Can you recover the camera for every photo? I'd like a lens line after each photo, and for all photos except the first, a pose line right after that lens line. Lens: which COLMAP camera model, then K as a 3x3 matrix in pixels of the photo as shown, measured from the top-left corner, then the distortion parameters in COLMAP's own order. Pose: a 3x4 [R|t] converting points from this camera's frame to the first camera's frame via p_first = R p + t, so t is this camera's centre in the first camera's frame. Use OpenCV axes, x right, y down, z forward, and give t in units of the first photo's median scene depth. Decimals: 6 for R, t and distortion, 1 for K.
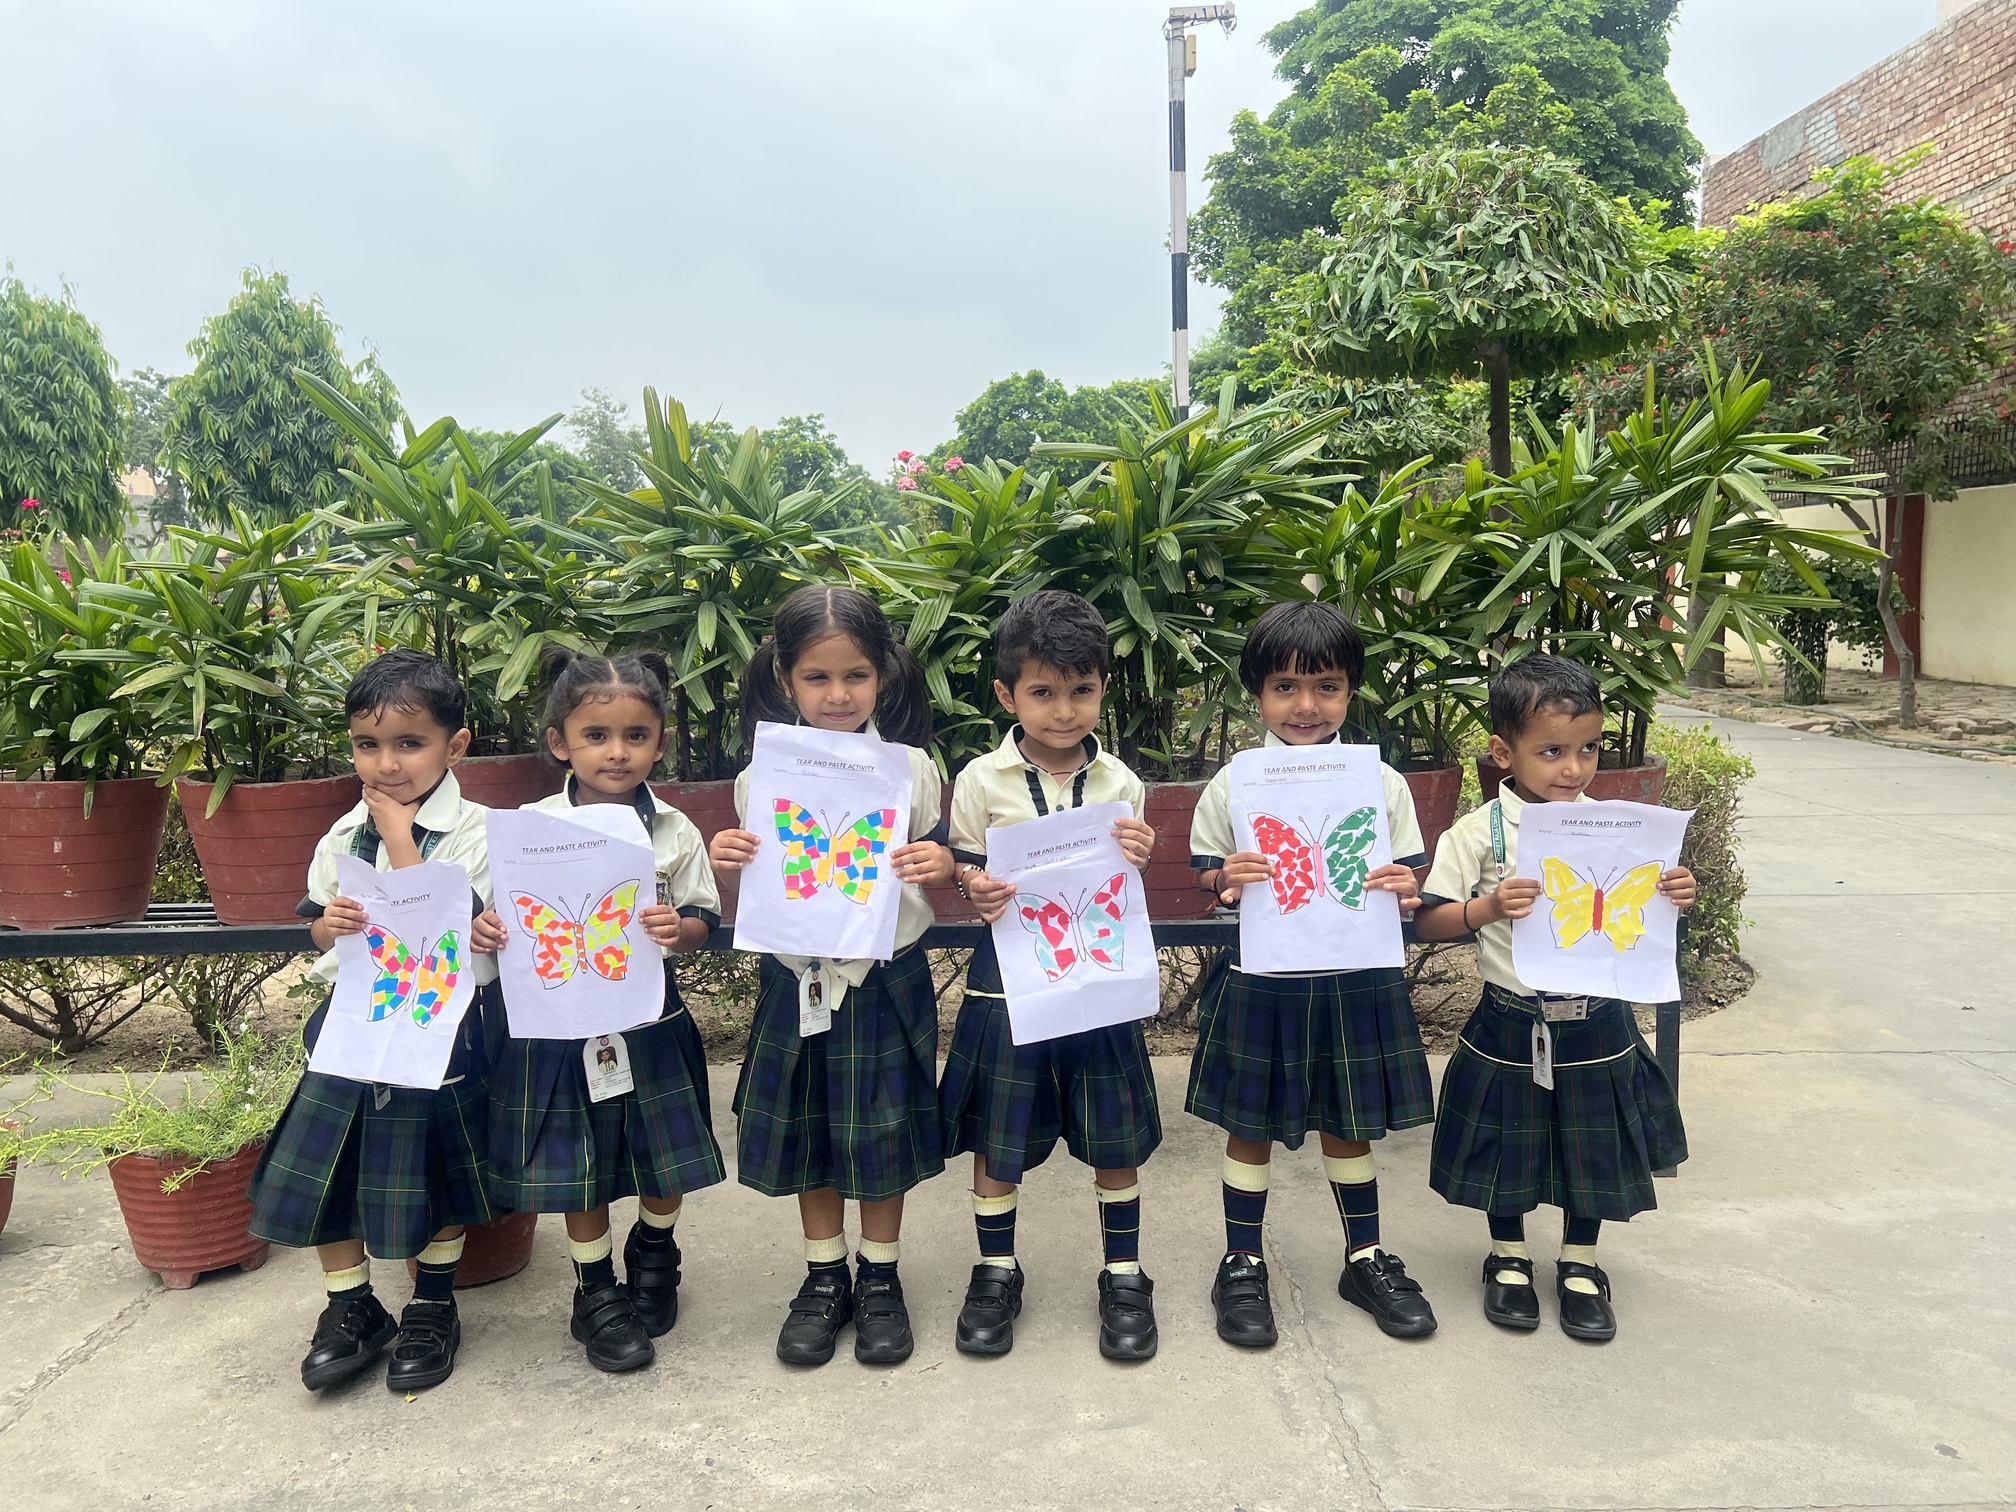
lens RADIAL K [[1536.7, 0, 1058.7], [0, 1536.7, 737.7], [0, 0, 1]] dist [0.050890, -0.051893]
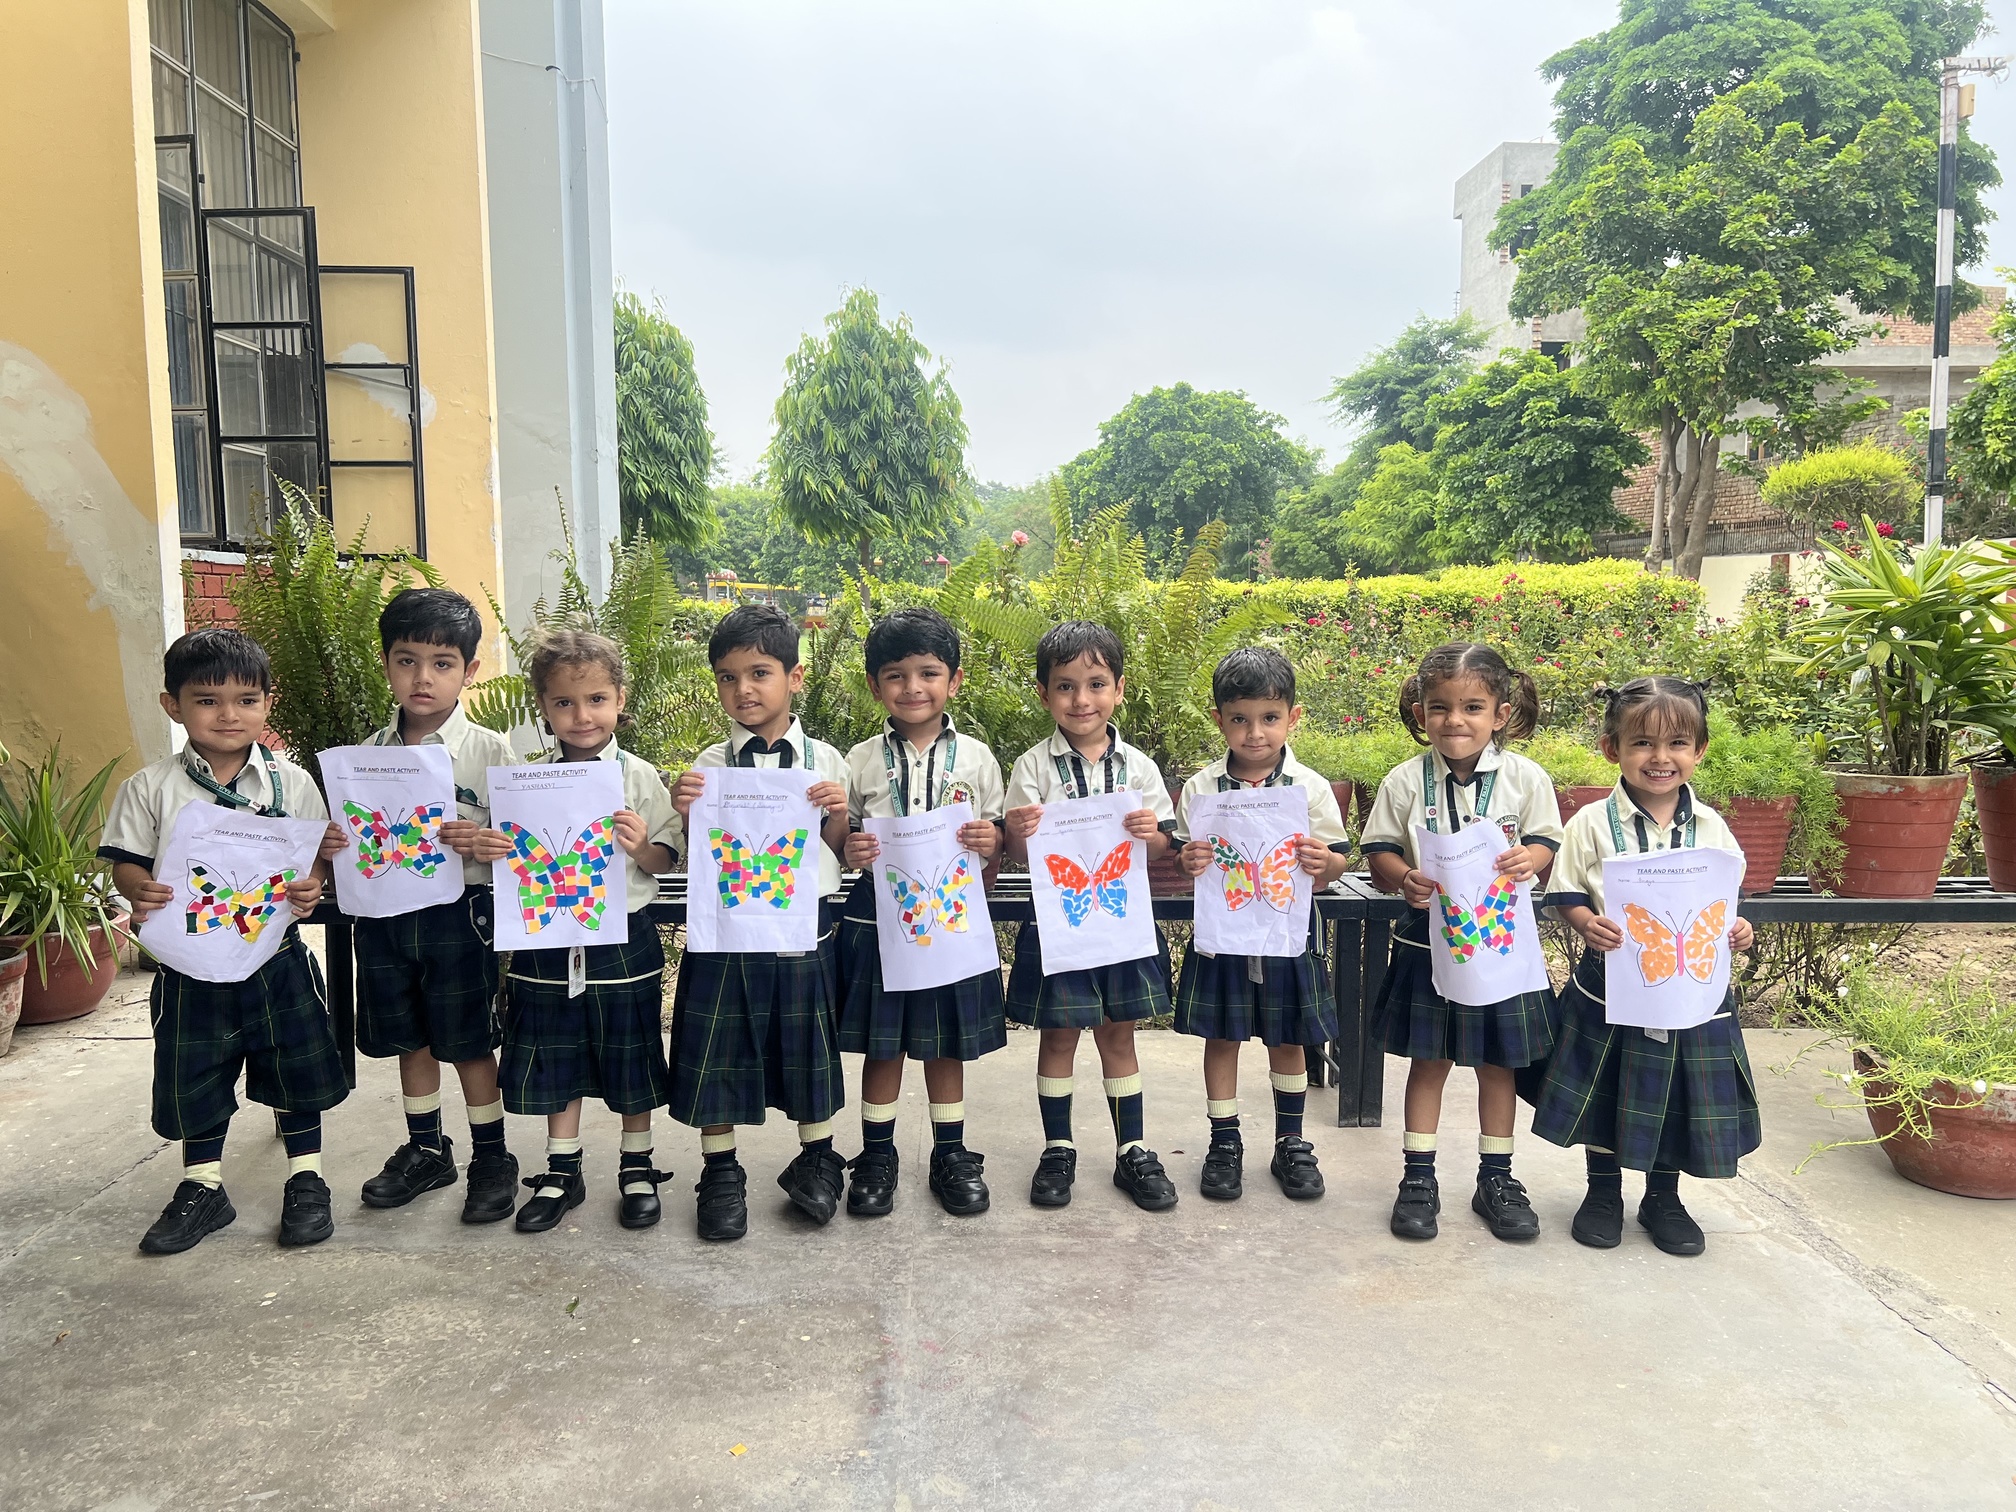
lens RADIAL K [[1536.7, 0, 992.0], [0, 1536.7, 757.4], [0, 0, 1]] dist [0.050890, -0.051893]
pose [[0.999305, 0.004452, 0.036996, -0.343850], [-0.004740, 0.999959, 0.007694, 0.003627], [-0.036960, -0.007864, 0.999286, -0.030388]]
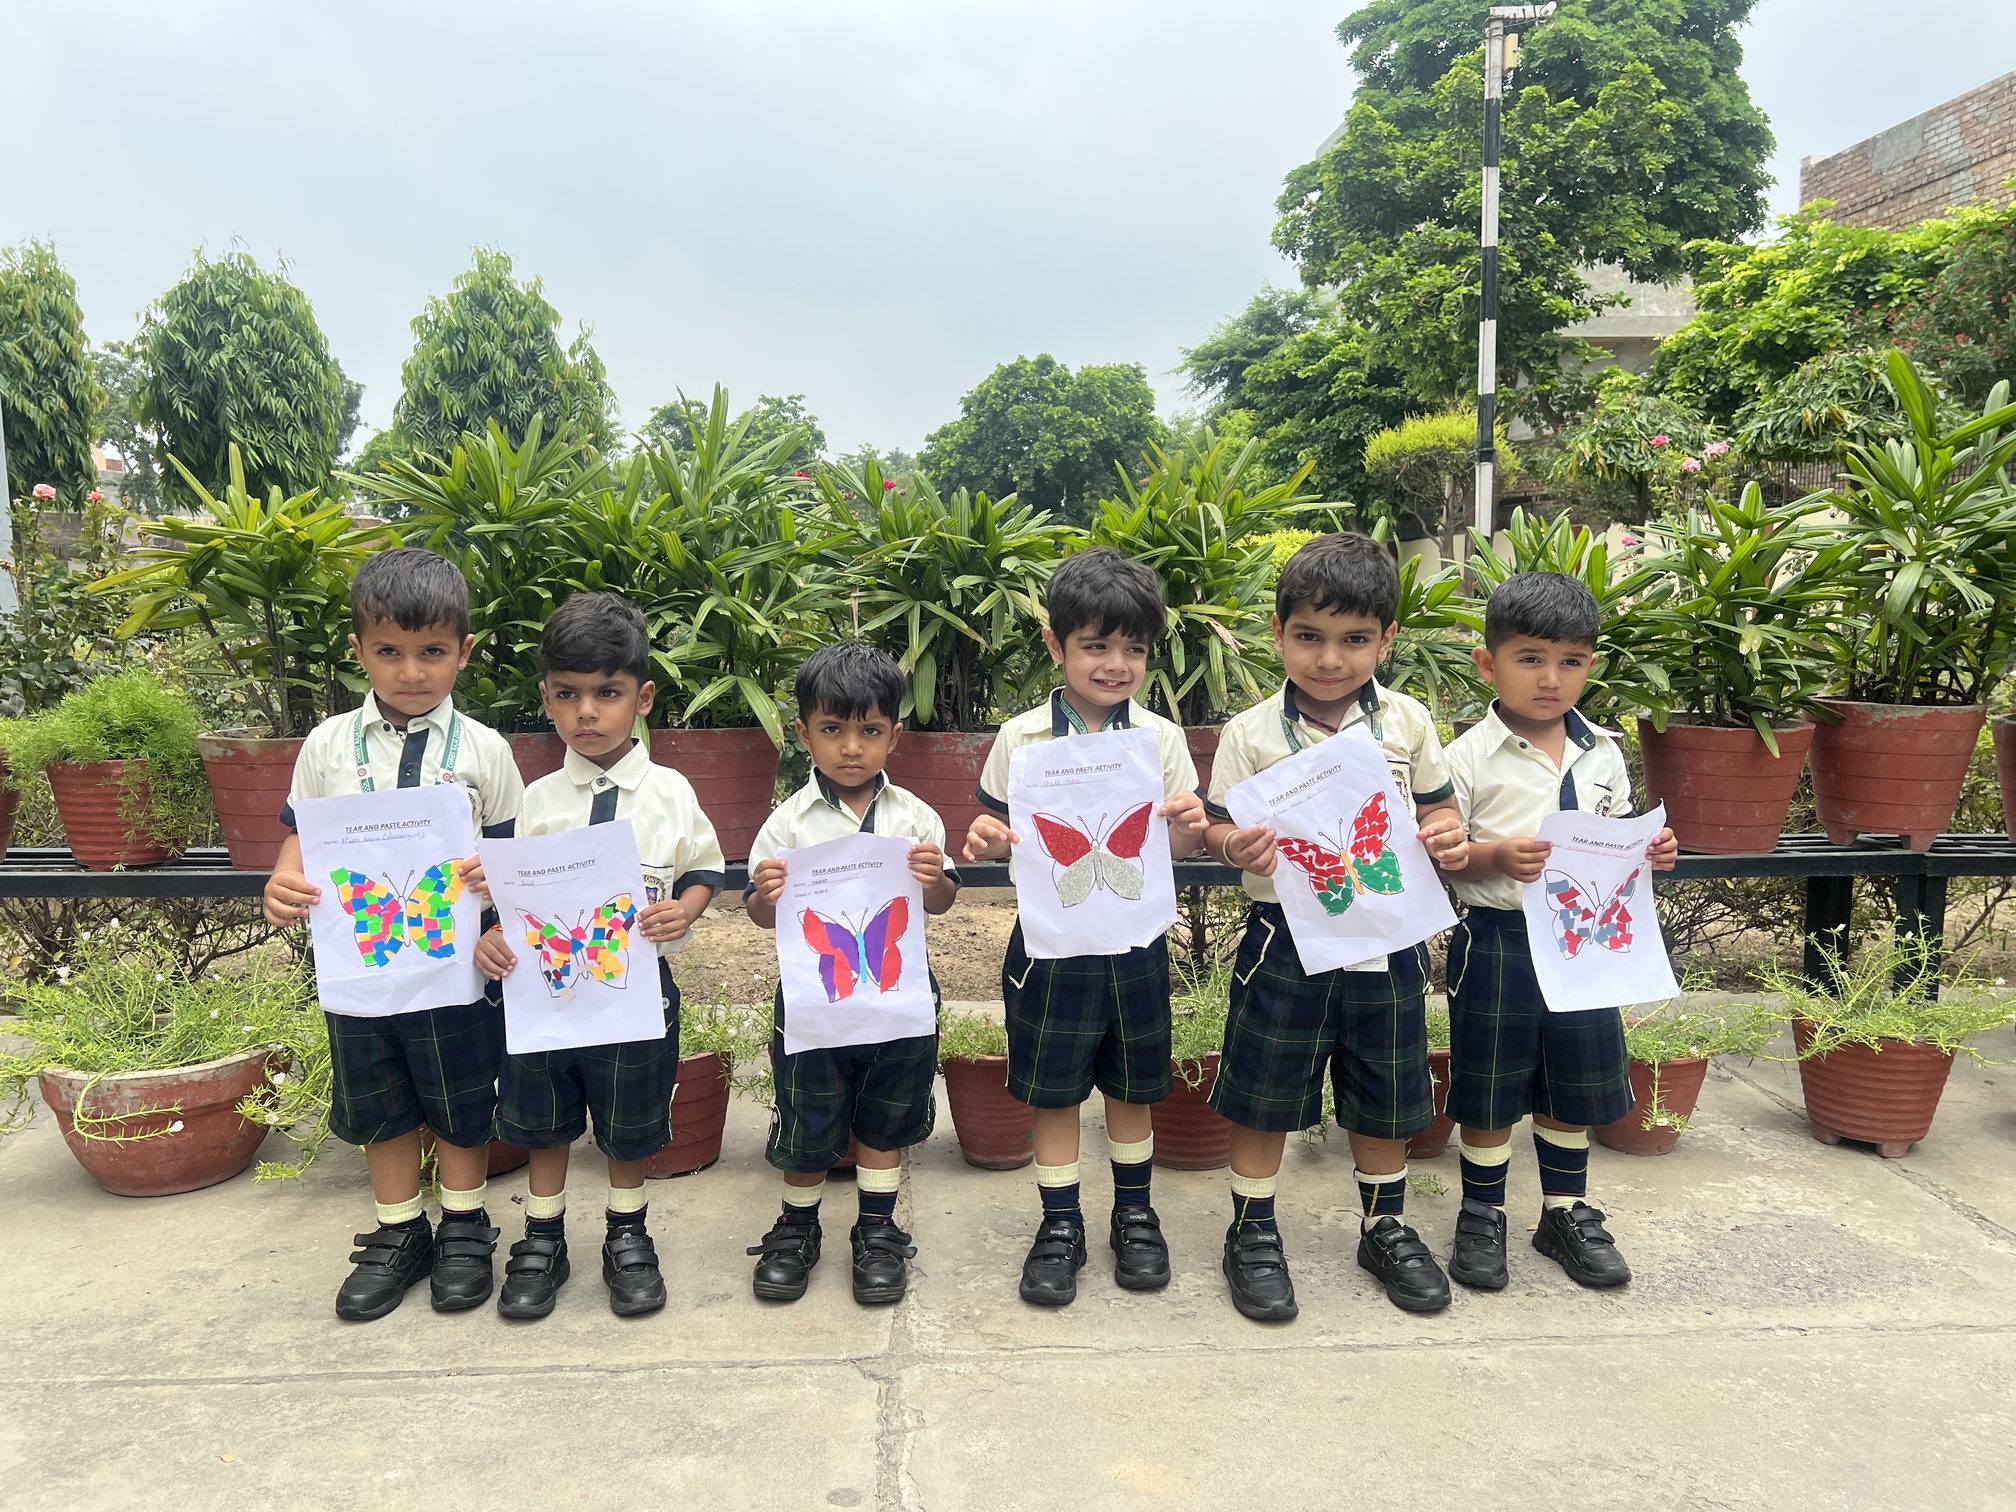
lens RADIAL K [[1536.7, 0, 996.2], [0, 1536.7, 762.3], [0, 0, 1]] dist [0.050890, -0.051893]
pose [[0.999449, 0.005131, 0.032794, -0.155704], [-0.005958, 0.999665, 0.025183, 0.006325], [-0.032654, -0.025364, 0.999145, -0.028574]]
